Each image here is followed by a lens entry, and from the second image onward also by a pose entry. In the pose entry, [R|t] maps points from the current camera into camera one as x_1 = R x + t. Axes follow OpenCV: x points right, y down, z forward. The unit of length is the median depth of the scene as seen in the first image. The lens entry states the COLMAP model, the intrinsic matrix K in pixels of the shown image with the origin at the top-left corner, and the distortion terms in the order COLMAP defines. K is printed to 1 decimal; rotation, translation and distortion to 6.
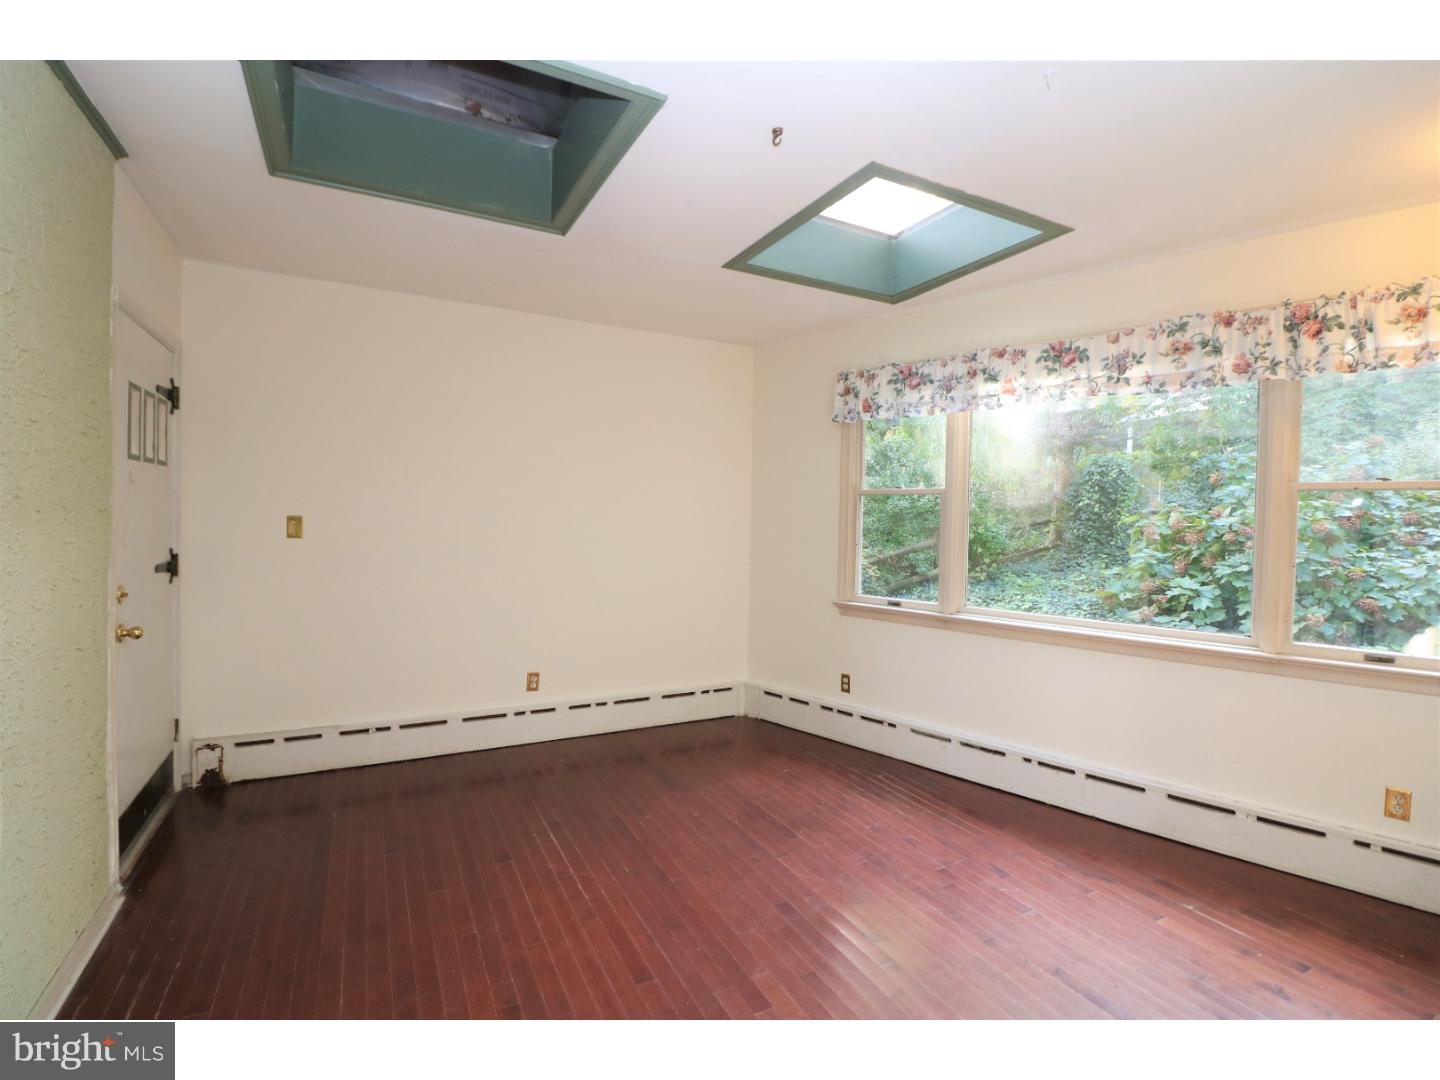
lens RADIAL K [[663.2, 0, 710.9], [0, 663.2, 531.8], [0, 0, 1]] dist [0.000130, -0.013446]
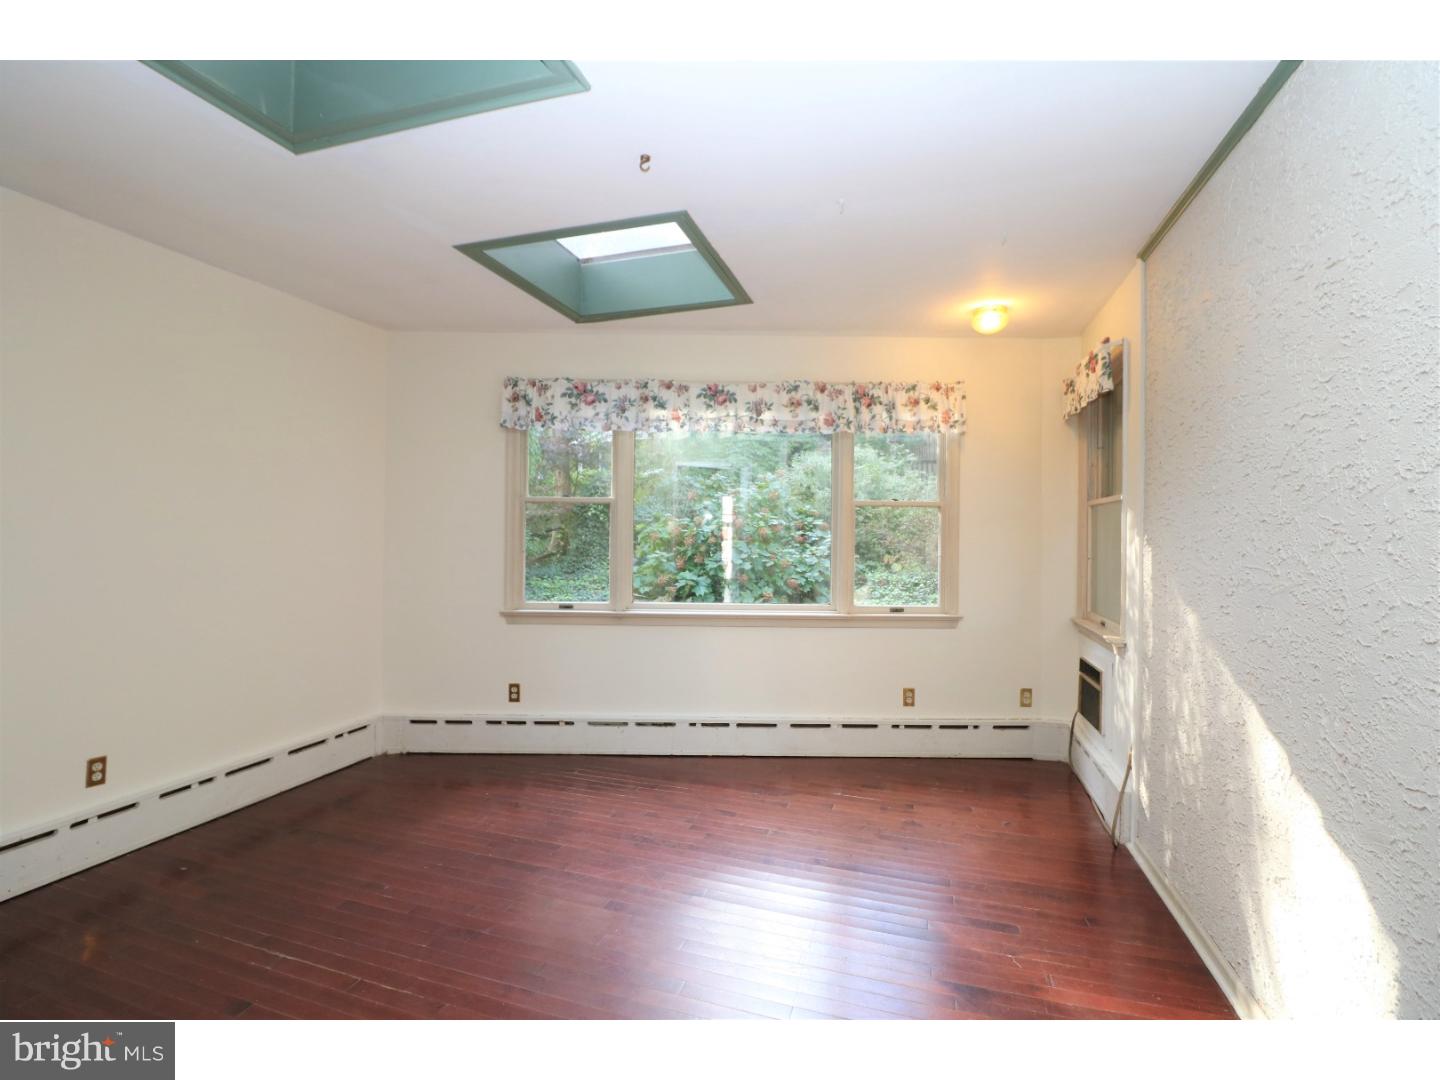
lens RADIAL K [[663.2, 0, 710.9], [0, 663.2, 531.8], [0, 0, 1]] dist [0.000130, -0.013446]
pose [[0.708125, -0.009021, 0.706030, -0.324464], [0.018586, 0.999810, -0.005866, 0.000428], [-0.705843, 0.017276, 0.708158, 0.104365]]
